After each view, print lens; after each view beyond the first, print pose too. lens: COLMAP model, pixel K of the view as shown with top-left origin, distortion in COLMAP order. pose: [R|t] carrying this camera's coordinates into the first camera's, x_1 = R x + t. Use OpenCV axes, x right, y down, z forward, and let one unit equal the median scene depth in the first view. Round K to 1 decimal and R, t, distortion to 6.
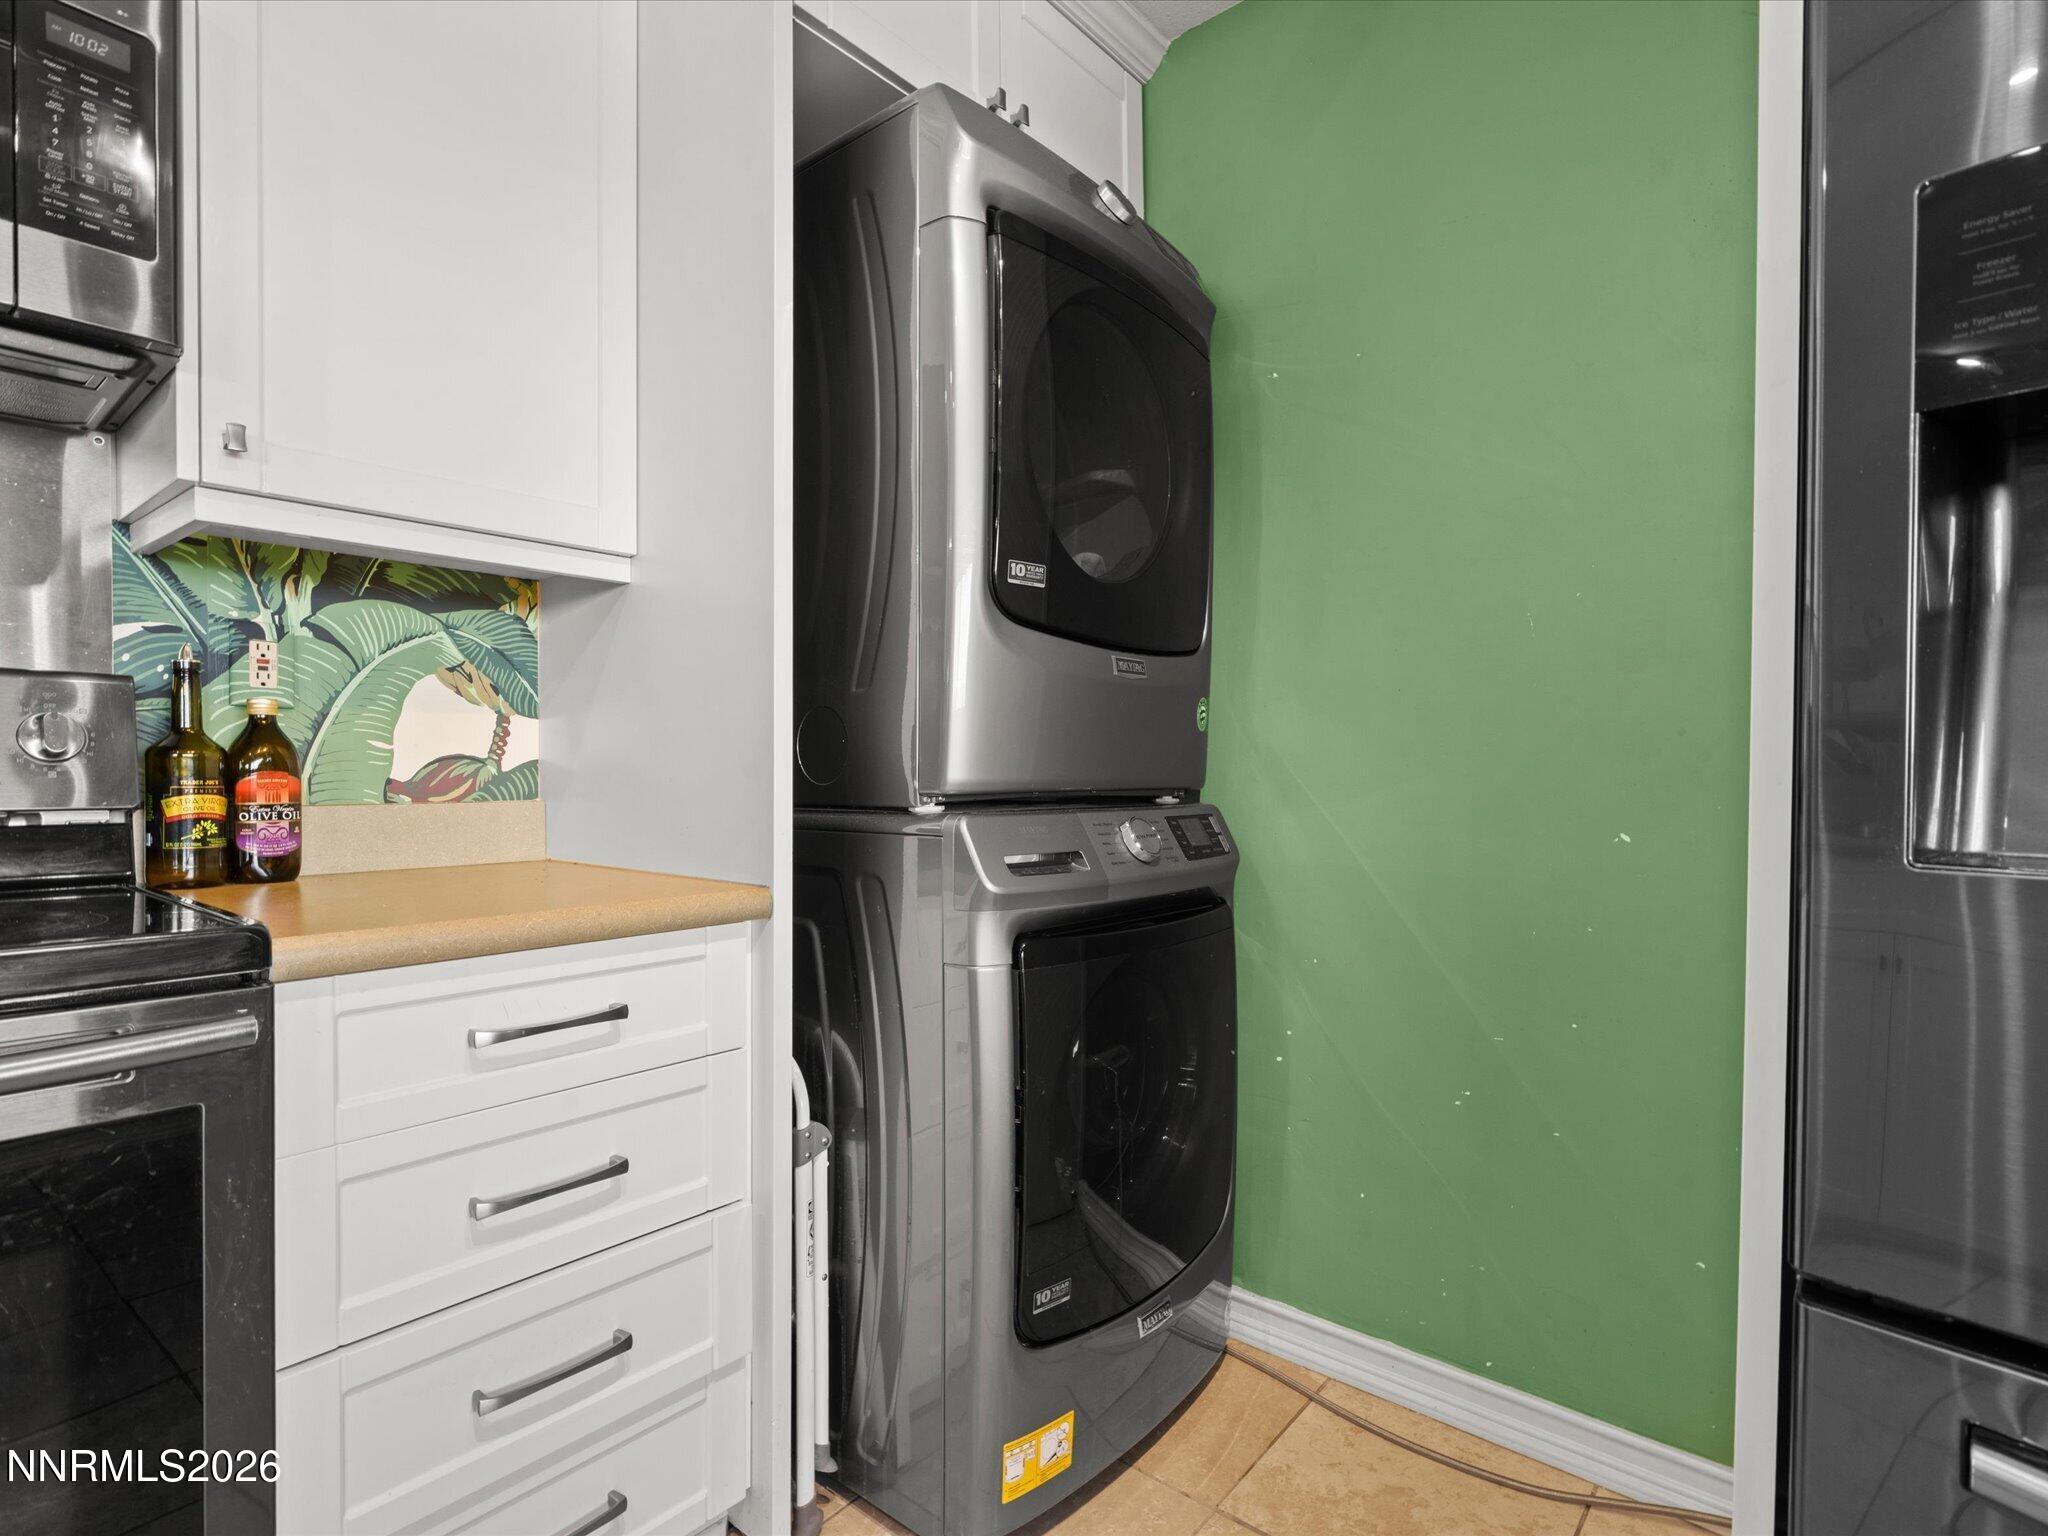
lens RADIAL K [[1040.9, 0, 1016.2], [0, 1040.9, 788.4], [0, 0, 1]] dist [-0.005744, 0.001197]
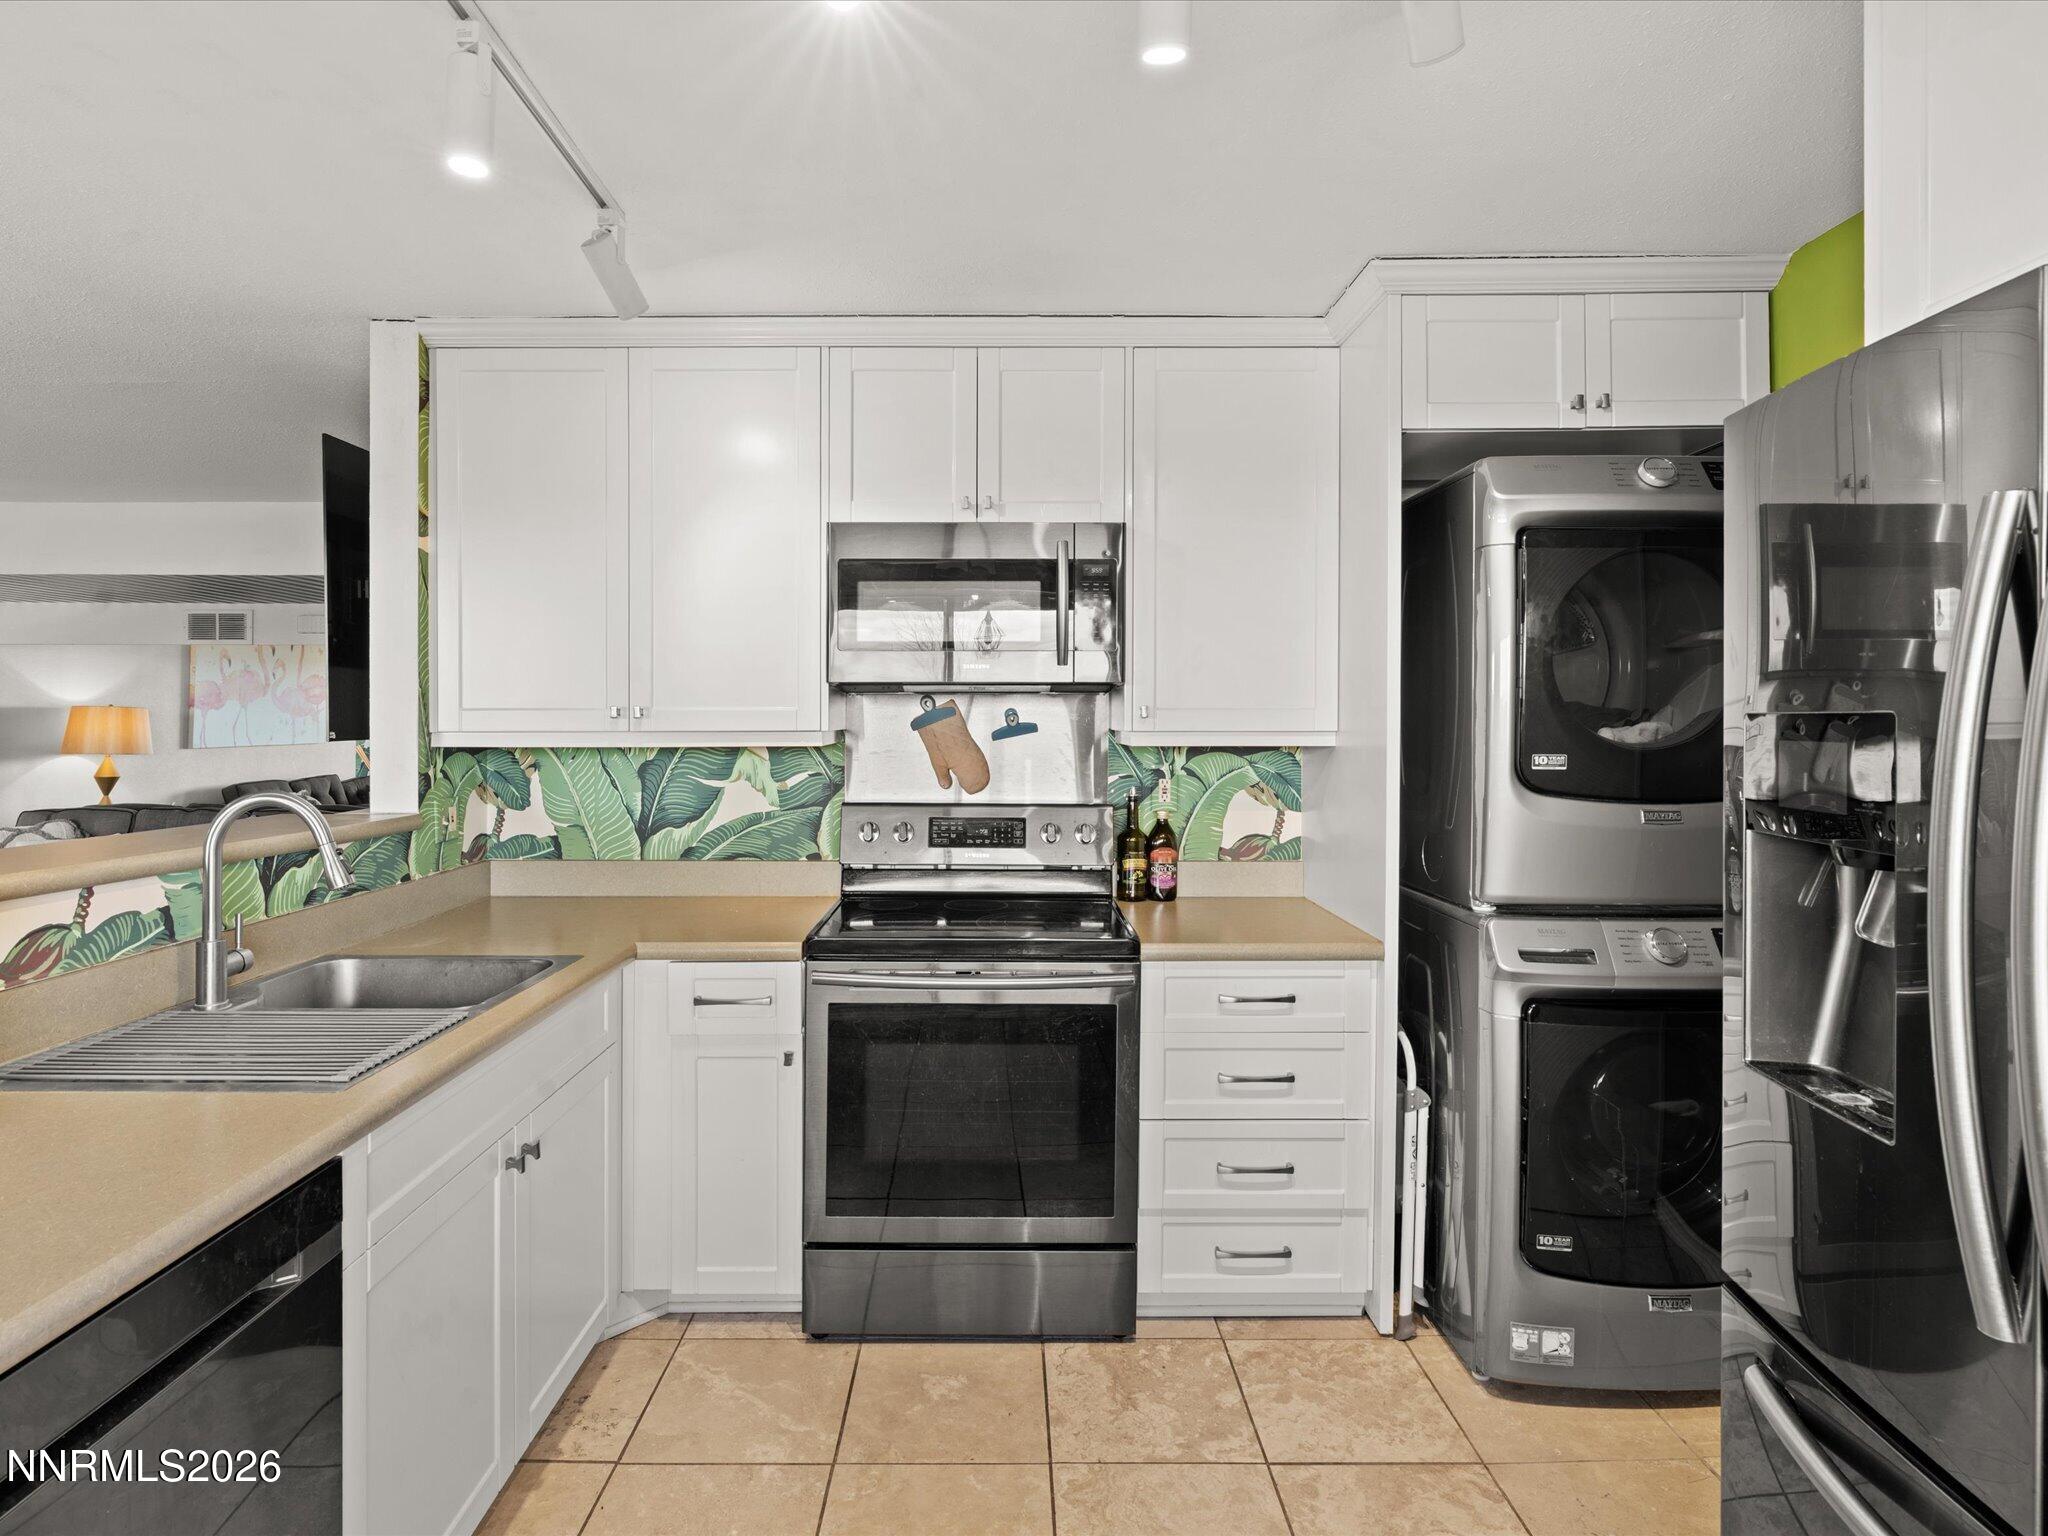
lens RADIAL K [[1049.3, 0, 1005.7], [0, 1049.3, 724.3], [0, 0, 1]] dist [0.000378, 0.000751]
pose [[0.651888, 0.000300, -0.758315, 0.643345], [-0.012975, 0.999858, -0.010758, -0.229825], [0.758204, 0.016852, 0.651800, -0.588818]]
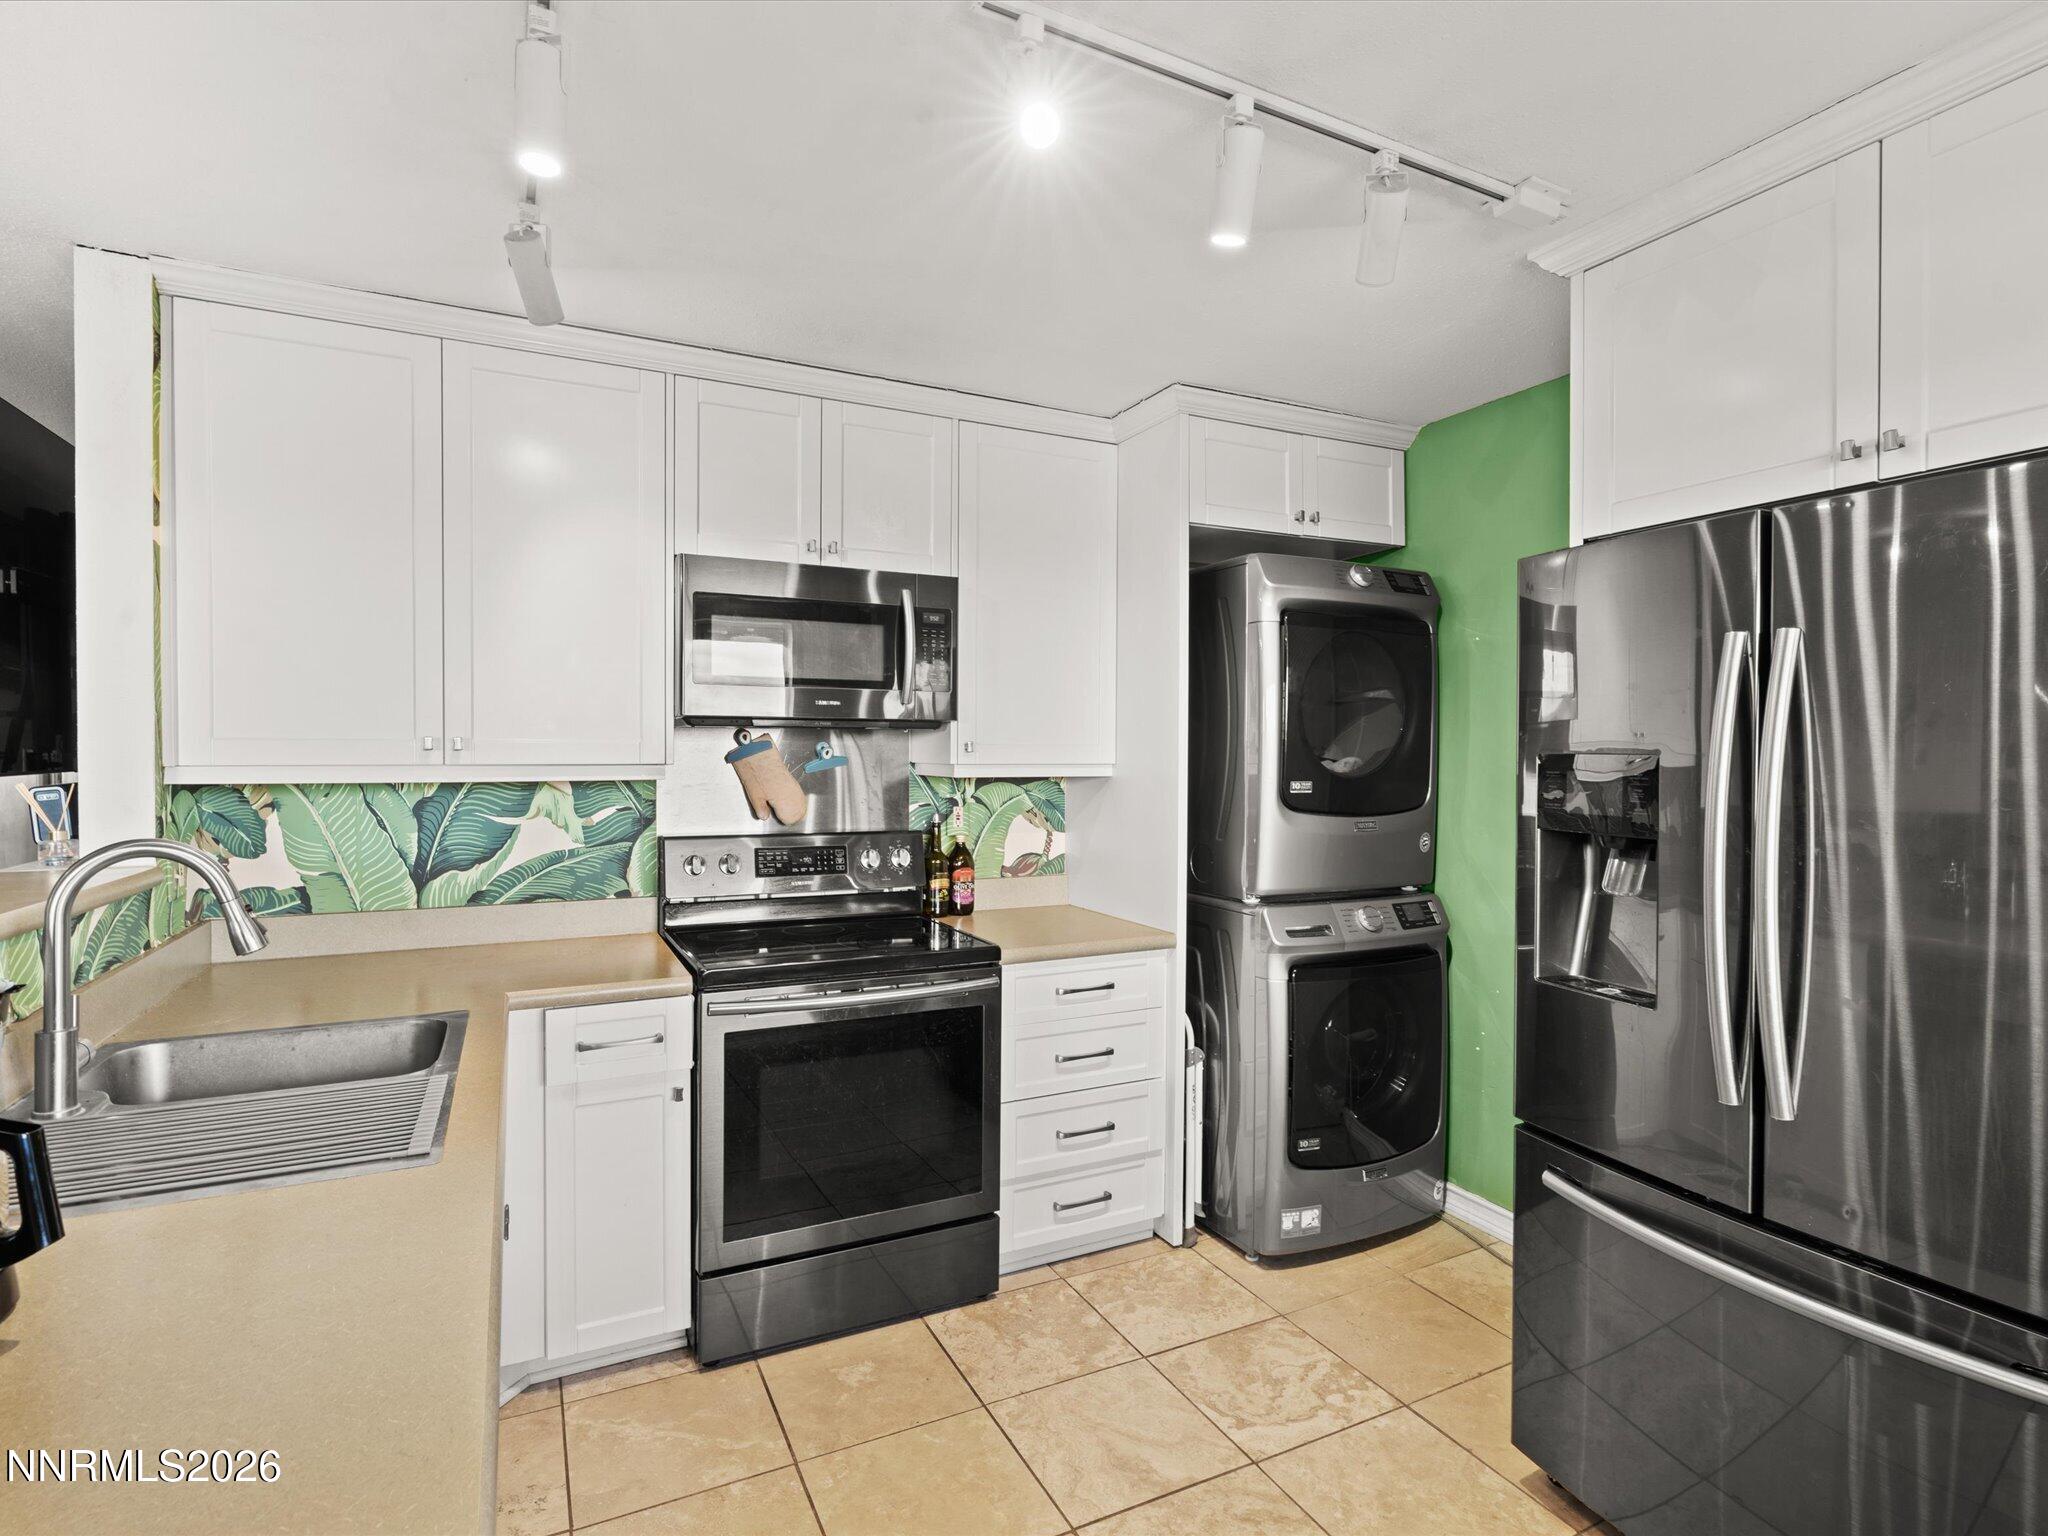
lens RADIAL K [[1020.4, 0, 1023.1], [0, 1020.4, 763.5], [0, 0, 1]] dist [-0.001600, 0.000998]
pose [[0.918413, 0.005421, -0.395587, 0.292901], [-0.009434, 0.999922, -0.008201, -0.226146], [0.395511, 0.011264, 0.918392, -1.018295]]
